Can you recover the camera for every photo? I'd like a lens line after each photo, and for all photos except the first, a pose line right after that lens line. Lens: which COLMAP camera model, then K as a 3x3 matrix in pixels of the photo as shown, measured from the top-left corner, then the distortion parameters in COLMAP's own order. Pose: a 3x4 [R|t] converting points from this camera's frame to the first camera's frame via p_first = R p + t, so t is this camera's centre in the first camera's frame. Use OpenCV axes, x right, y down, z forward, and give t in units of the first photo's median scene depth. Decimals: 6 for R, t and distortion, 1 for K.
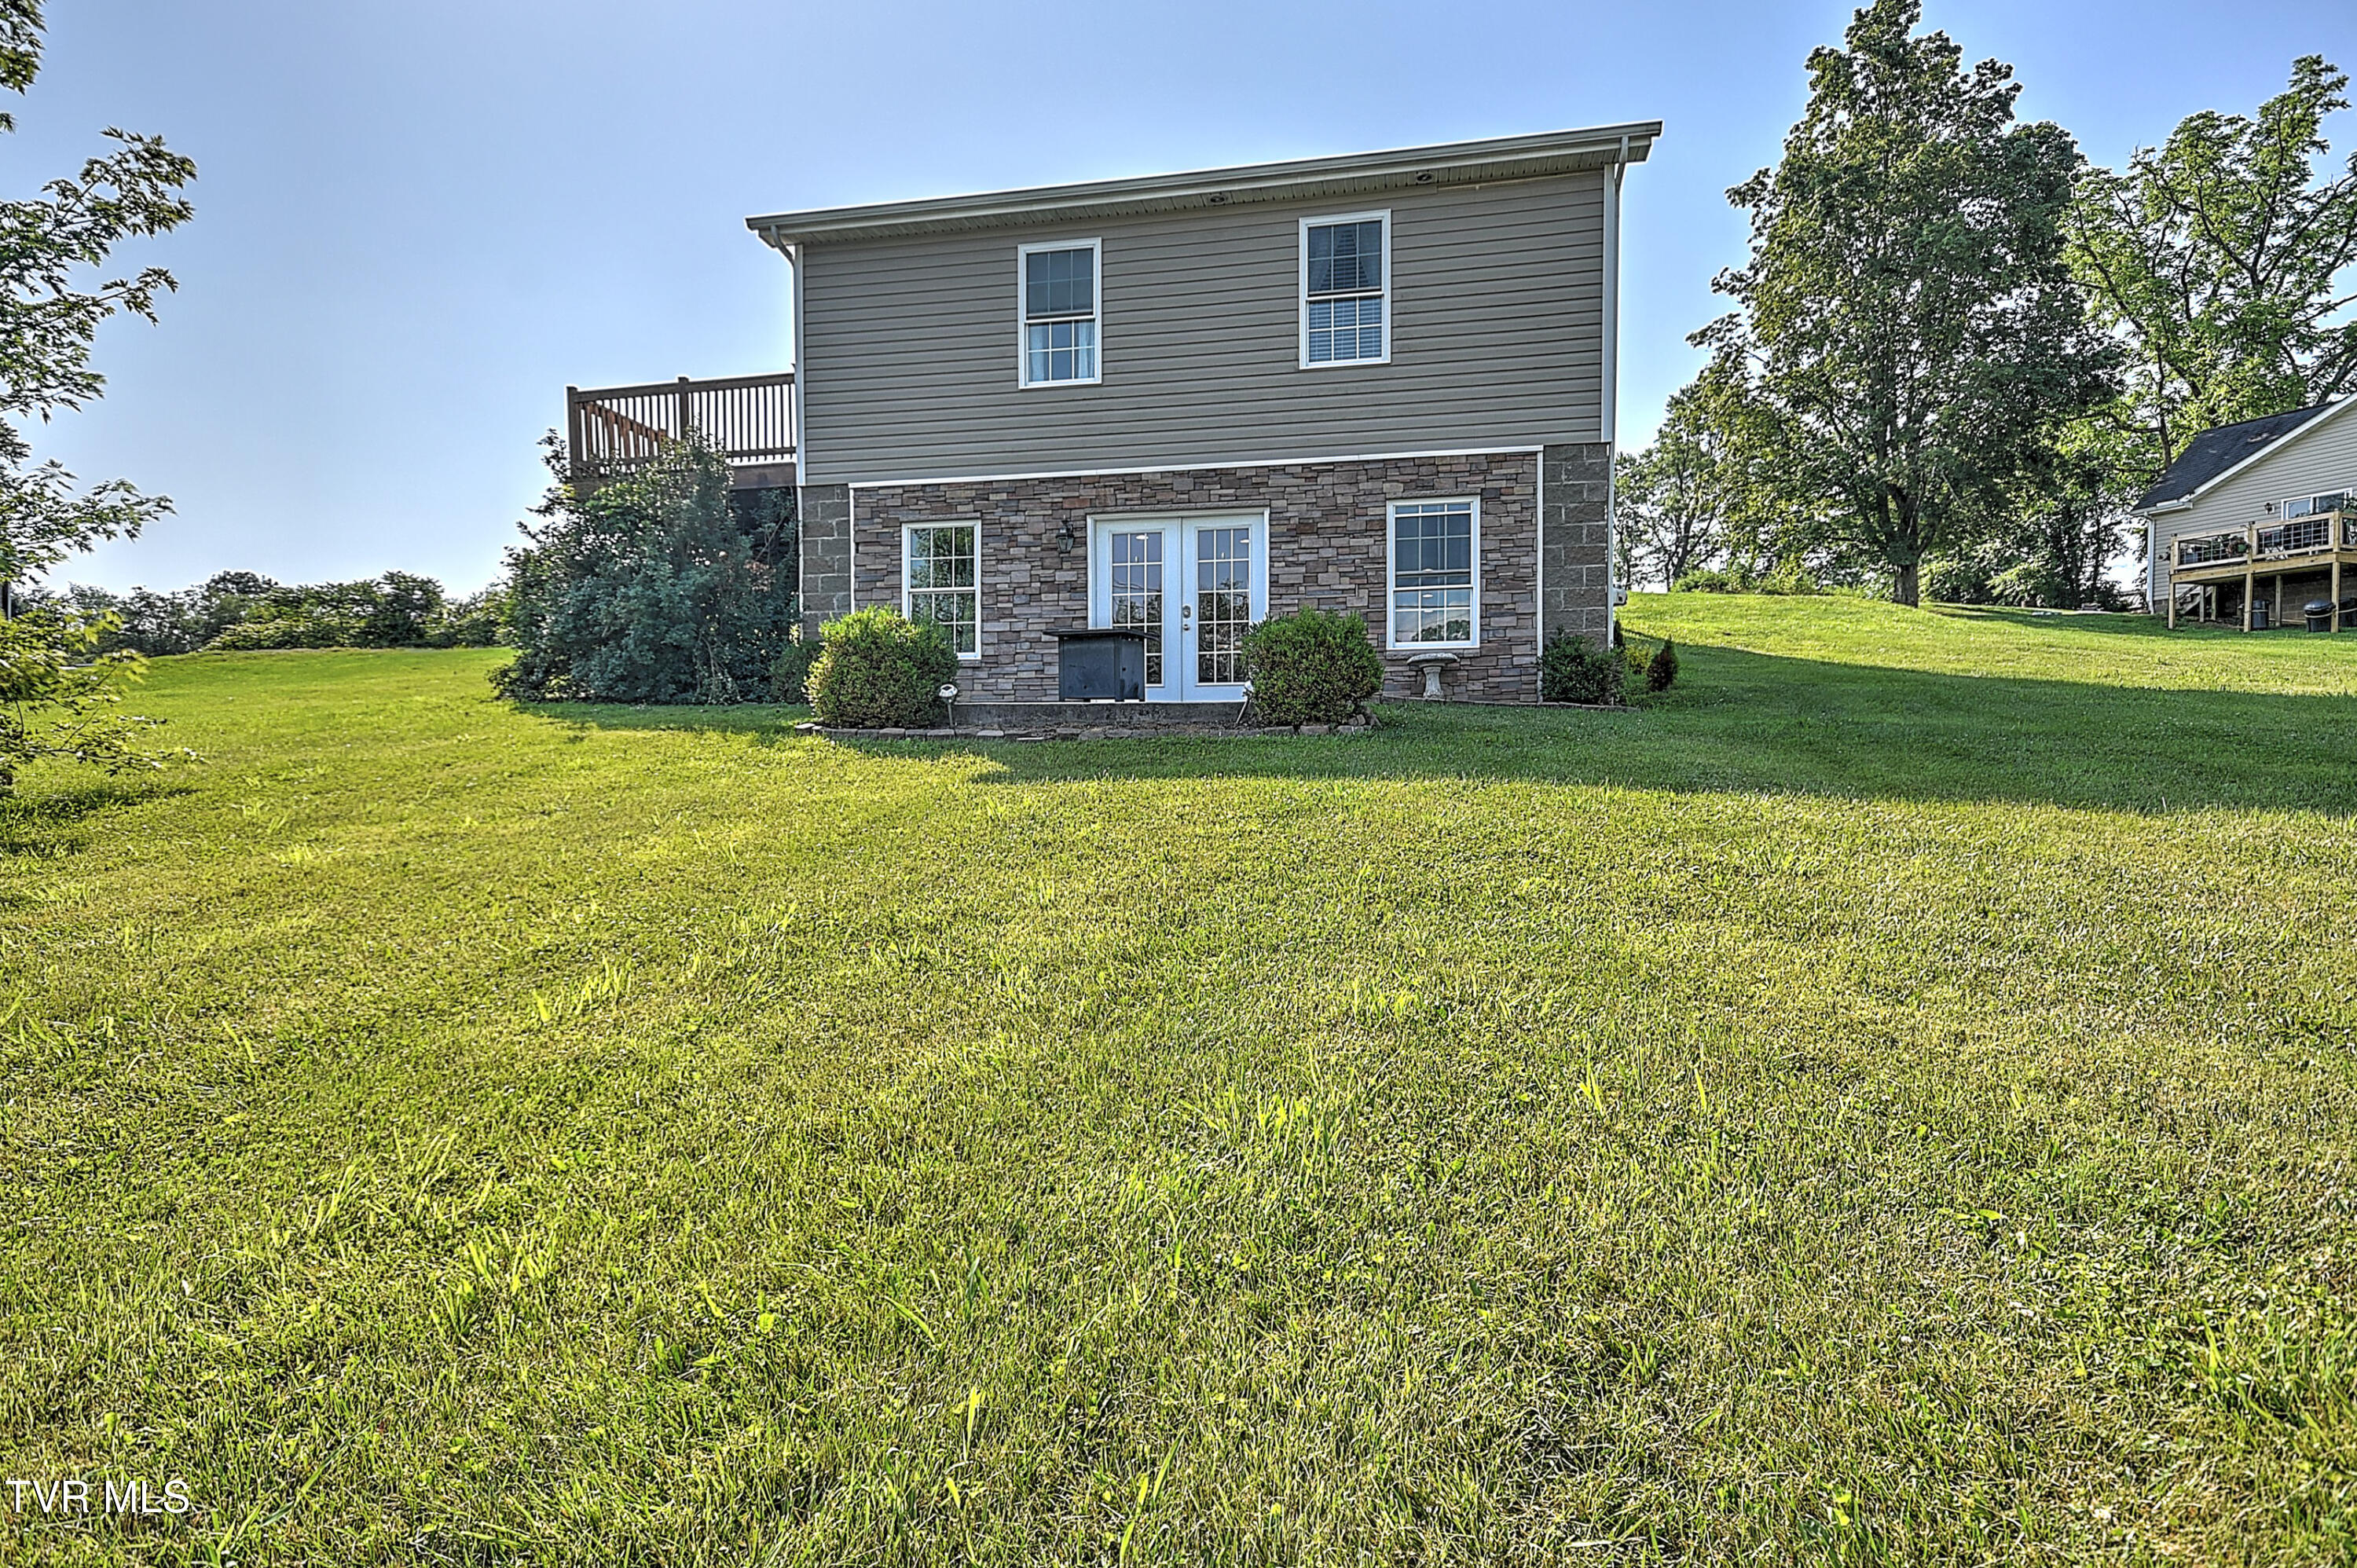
lens RADIAL K [[1244.2, 0, 1178.5], [0, 1244.2, 784.0], [0, 0, 1]] dist [0.041195, -0.010581]
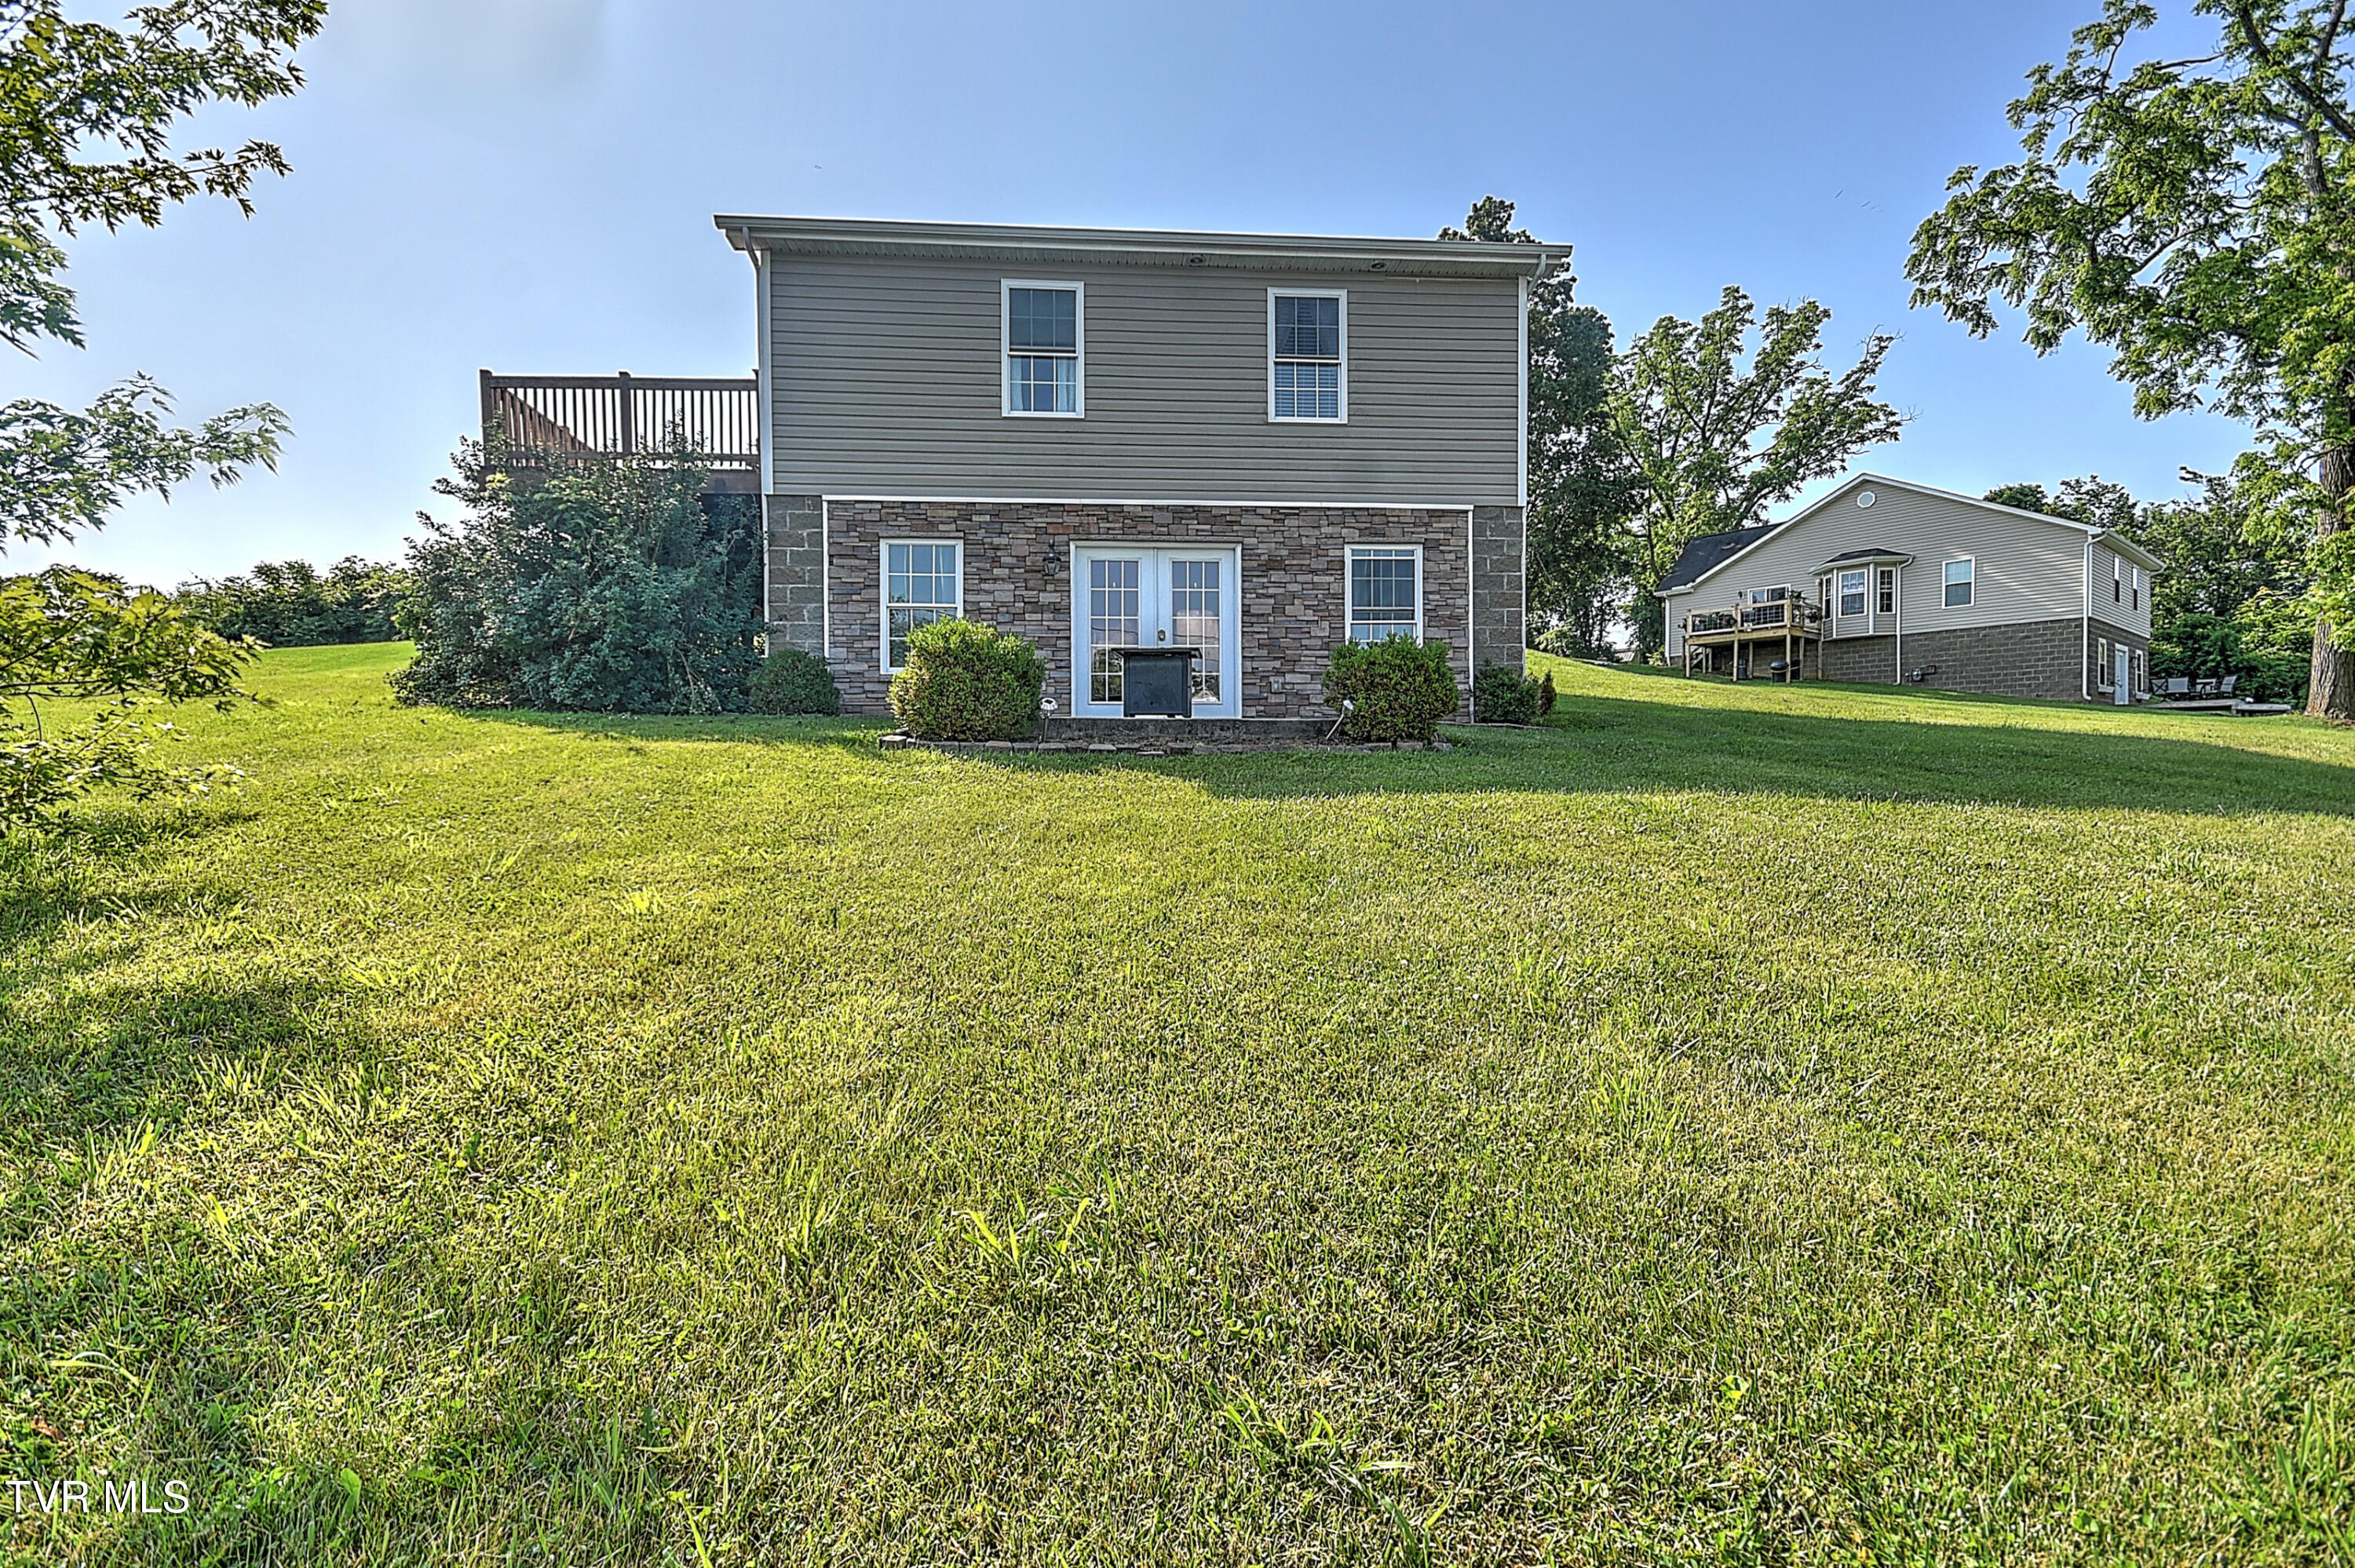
lens RADIAL K [[1043.4, 0, 1177.5], [0, 1043.4, 784.0], [0, 0, 1]] dist [0.023819, 0.000106]
pose [[0.960756, -0.003237, 0.277377, -0.231435], [0.004635, 0.999980, -0.004387, -0.004907], [-0.277357, 0.005500, 0.960751, 0.122390]]
